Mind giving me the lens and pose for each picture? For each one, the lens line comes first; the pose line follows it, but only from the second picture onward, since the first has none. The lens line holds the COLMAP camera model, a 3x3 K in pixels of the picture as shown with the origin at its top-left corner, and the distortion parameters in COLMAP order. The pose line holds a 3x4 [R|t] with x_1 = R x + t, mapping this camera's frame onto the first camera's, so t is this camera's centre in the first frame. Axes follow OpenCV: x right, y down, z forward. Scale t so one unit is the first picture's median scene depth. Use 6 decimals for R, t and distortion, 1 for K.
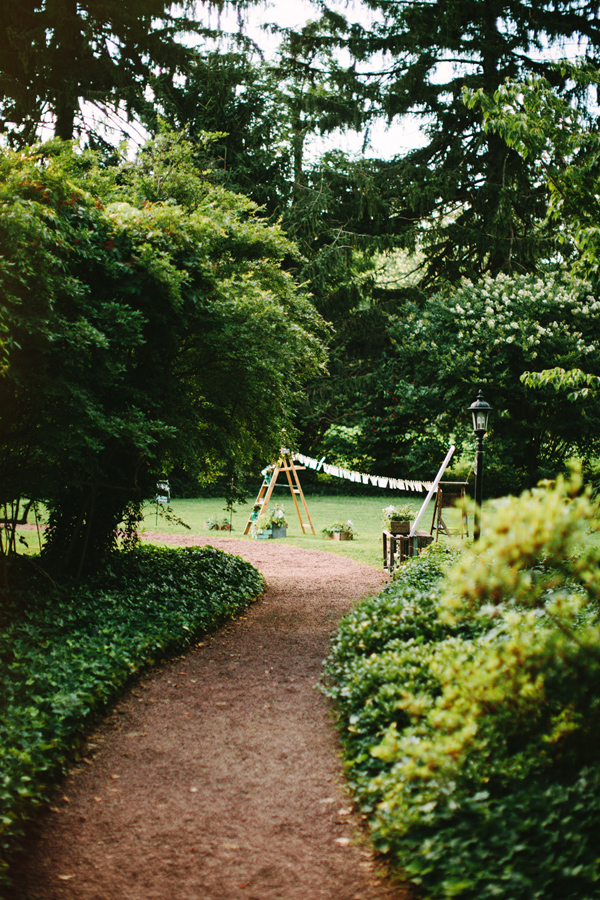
lens RADIAL K [[1368.5, 0, 300.0], [0, 1368.5, 450.0], [0, 0, 1]] dist [-0.036914, -0.096712]
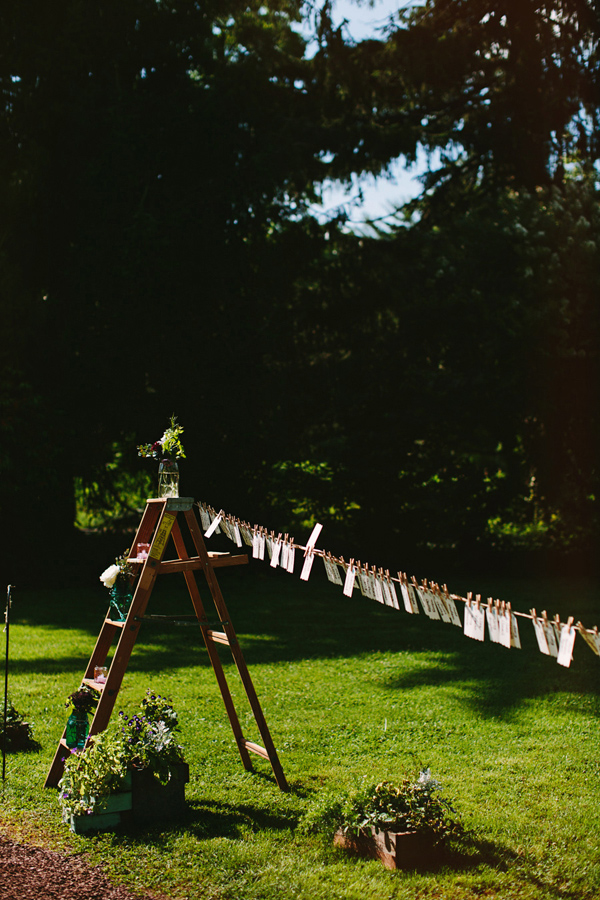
lens RADIAL K [[1368.5, 0, 300.0], [0, 1368.5, 450.0], [0, 0, 1]] dist [-0.036914, -0.096712]
pose [[0.998578, -0.019657, 0.049550, 0.000568], [0.021128, 0.999347, -0.029324, -0.000833], [-0.048941, 0.030329, 0.998341, 0.481672]]
